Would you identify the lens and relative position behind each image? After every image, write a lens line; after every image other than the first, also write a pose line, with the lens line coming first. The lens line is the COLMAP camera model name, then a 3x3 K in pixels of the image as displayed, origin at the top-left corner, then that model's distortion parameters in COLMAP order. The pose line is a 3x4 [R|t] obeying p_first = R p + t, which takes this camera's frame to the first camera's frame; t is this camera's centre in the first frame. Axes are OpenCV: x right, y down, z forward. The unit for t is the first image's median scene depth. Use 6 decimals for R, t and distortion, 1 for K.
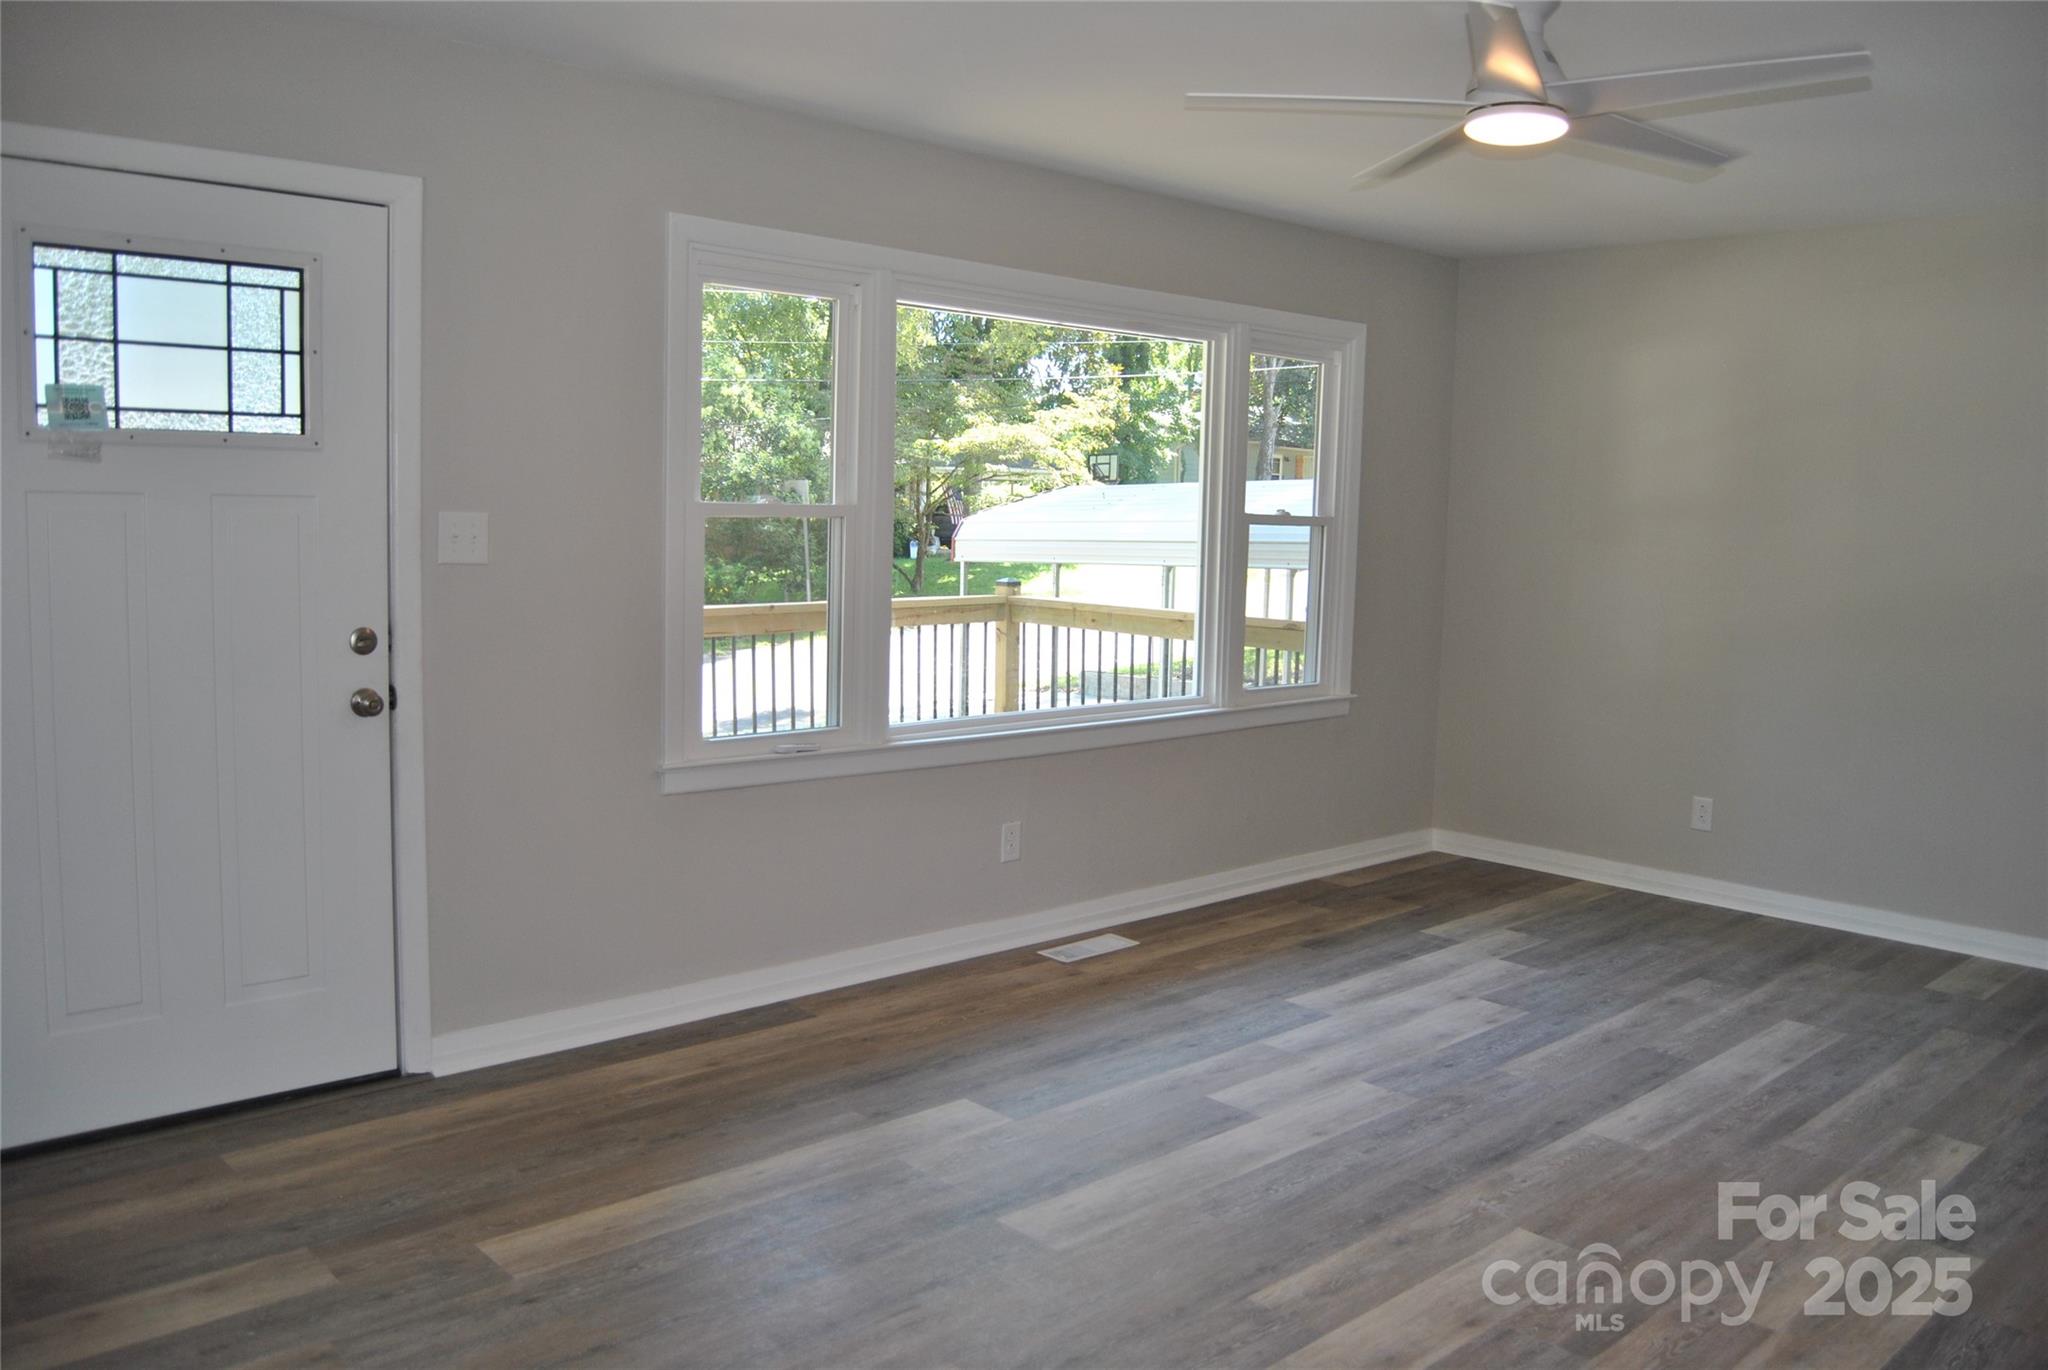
lens RADIAL K [[1608.6, 0, 1041.4], [0, 1608.6, 685.3], [0, 0, 1]] dist [-0.102626, 0.046089]
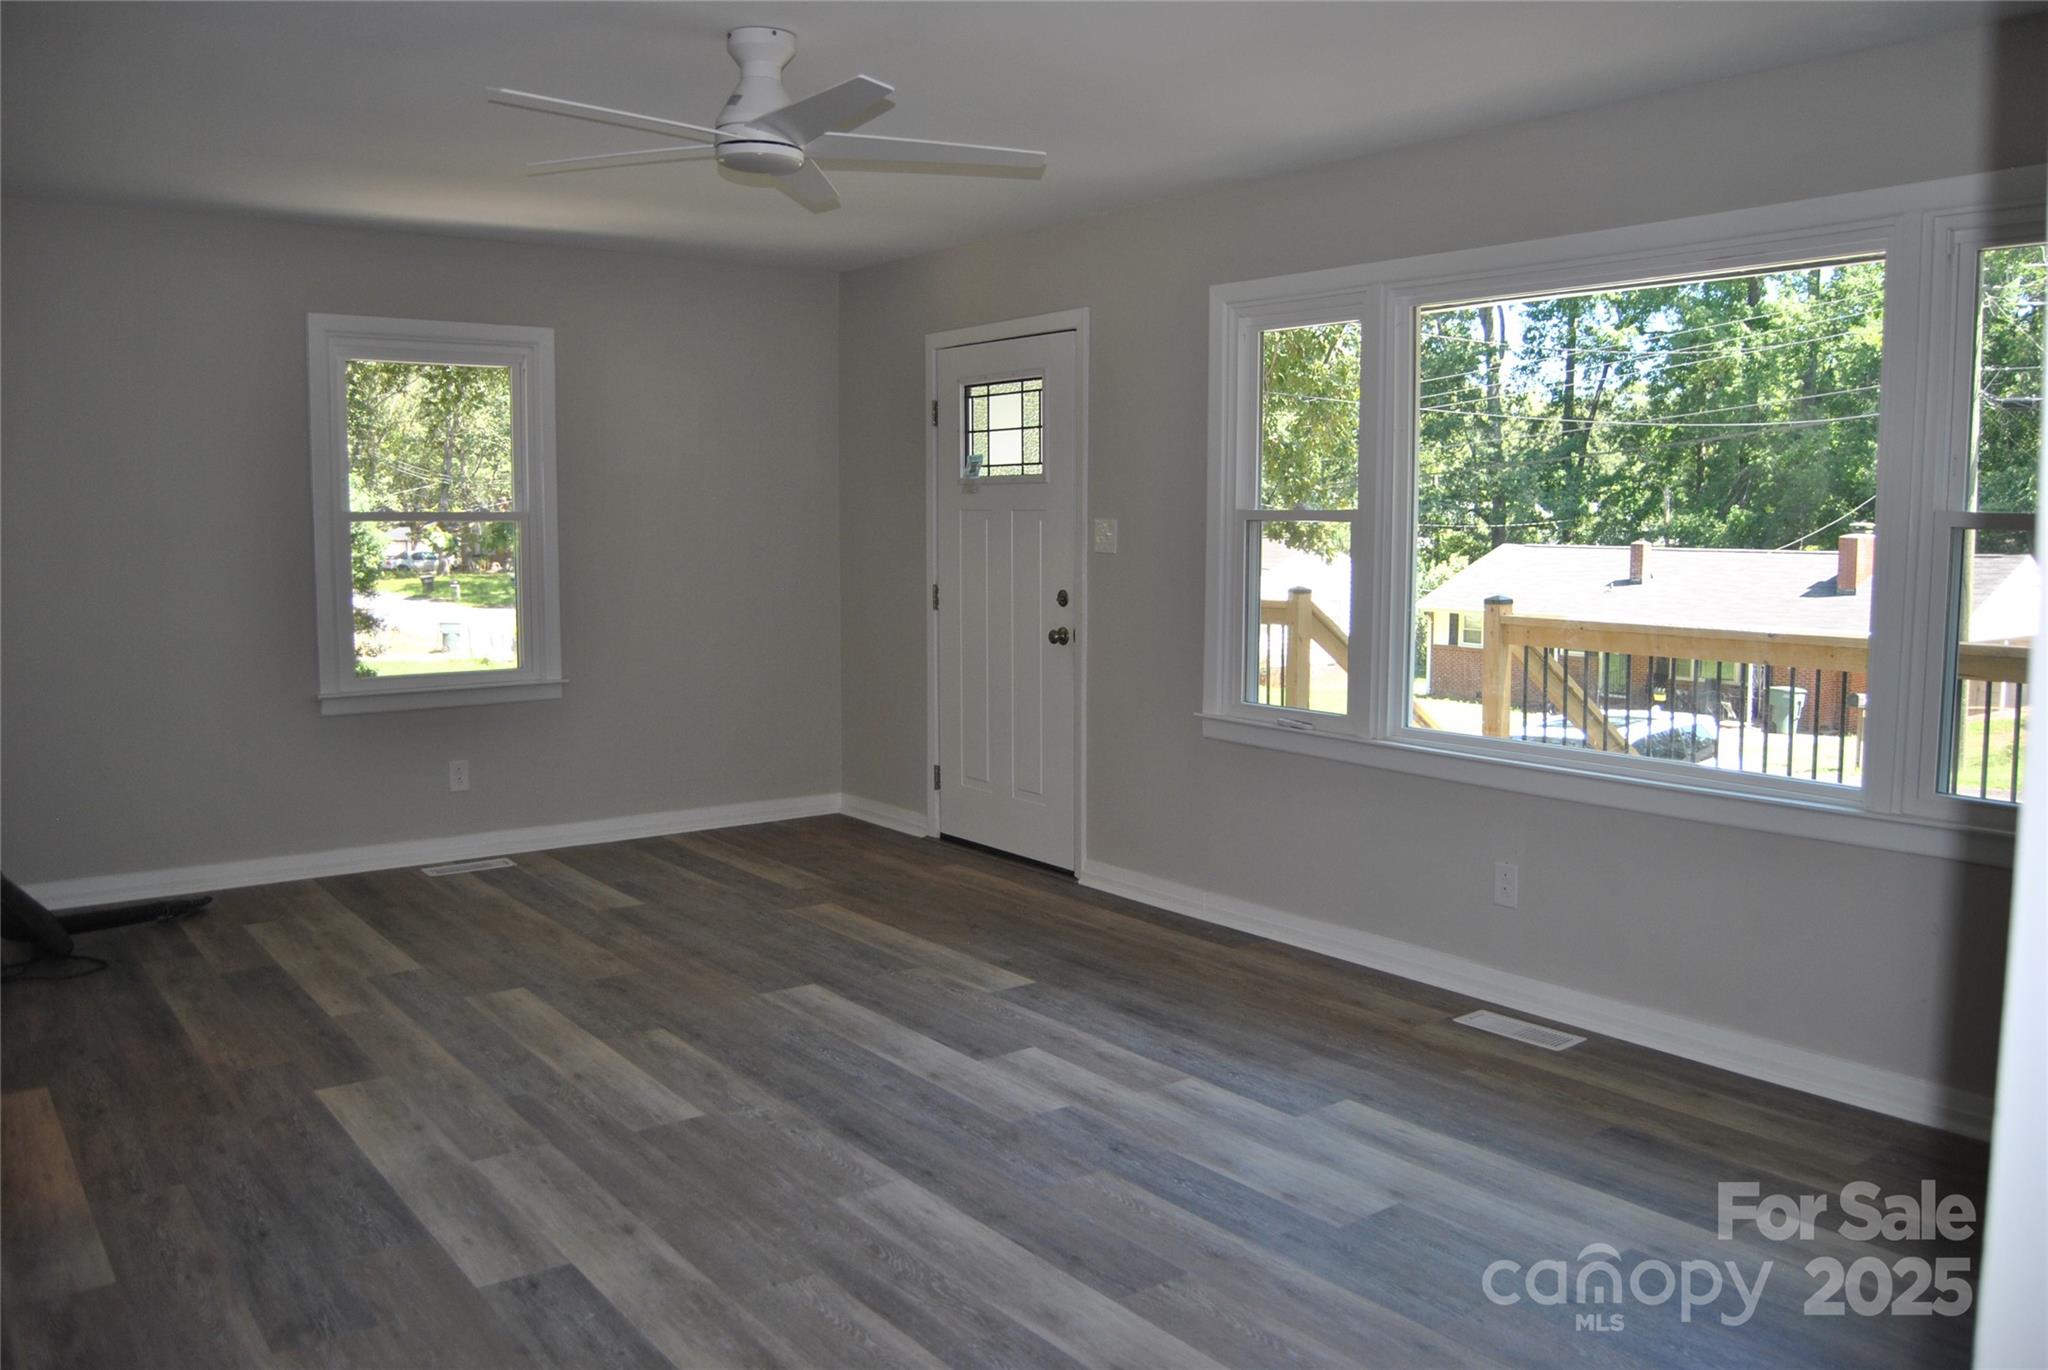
lens RADIAL K [[1608.6, 0, 1041.4], [0, 1608.6, 685.3], [0, 0, 1]] dist [-0.102626, 0.046089]
pose [[-0.102772, 0.081062, -0.991396, 1.150971], [-0.113950, 0.989153, 0.092691, -0.084903], [0.988157, 0.122496, -0.092421, 1.071664]]
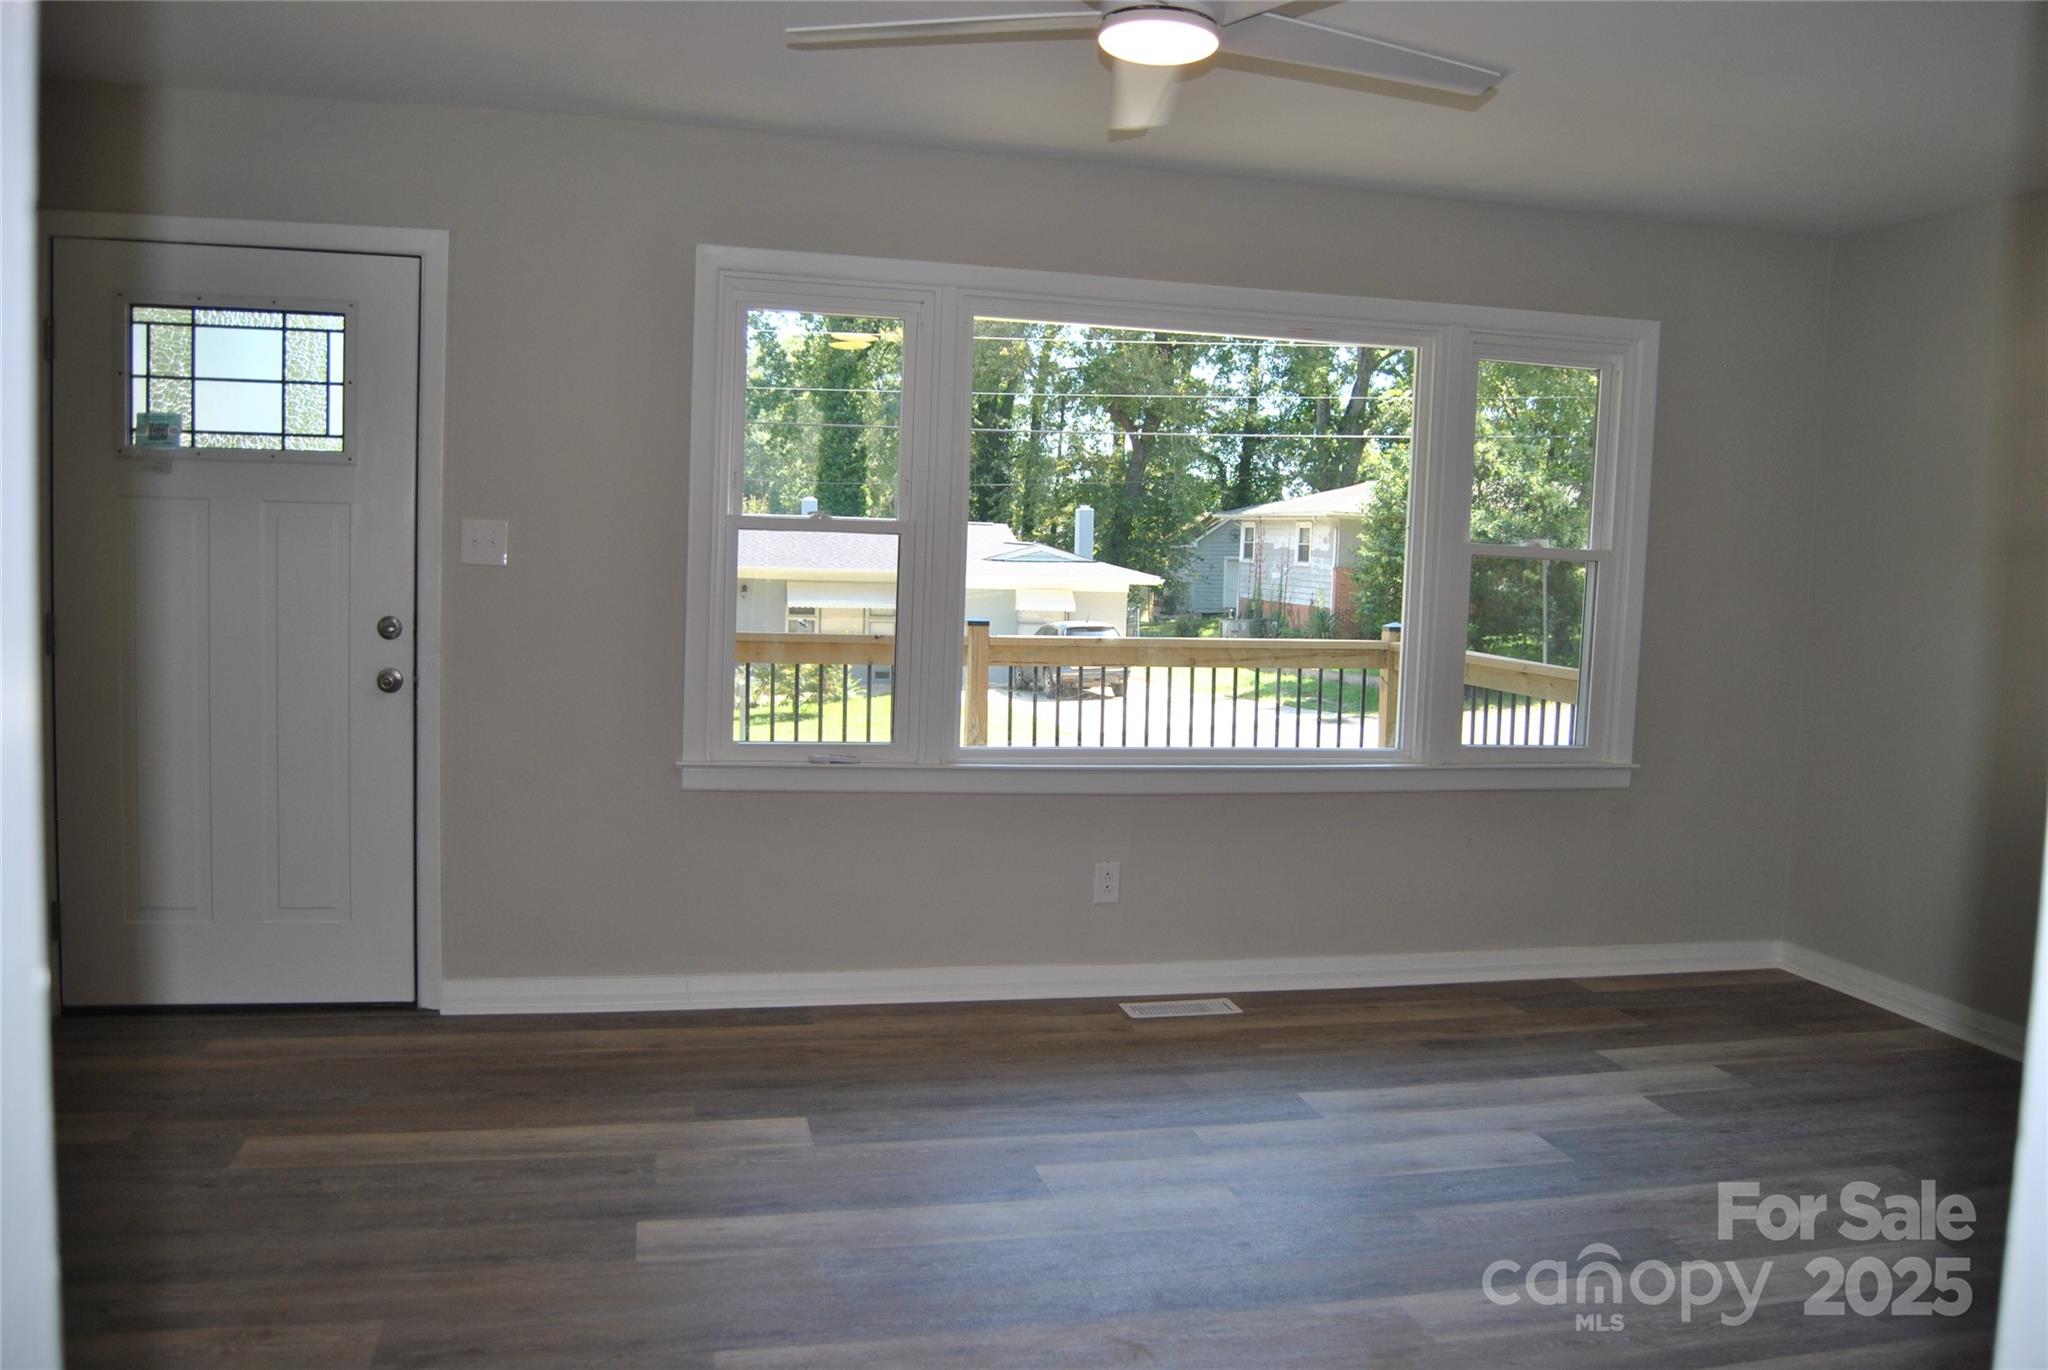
lens RADIAL K [[1608.6, 0, 1041.4], [0, 1608.6, 685.3], [0, 0, 1]] dist [-0.102626, 0.046089]
pose [[0.868358, 0.048867, -0.493525, 0.535255], [-0.068433, 0.997421, -0.021646, 0.006462], [0.491195, 0.052569, 0.869462, 0.206766]]
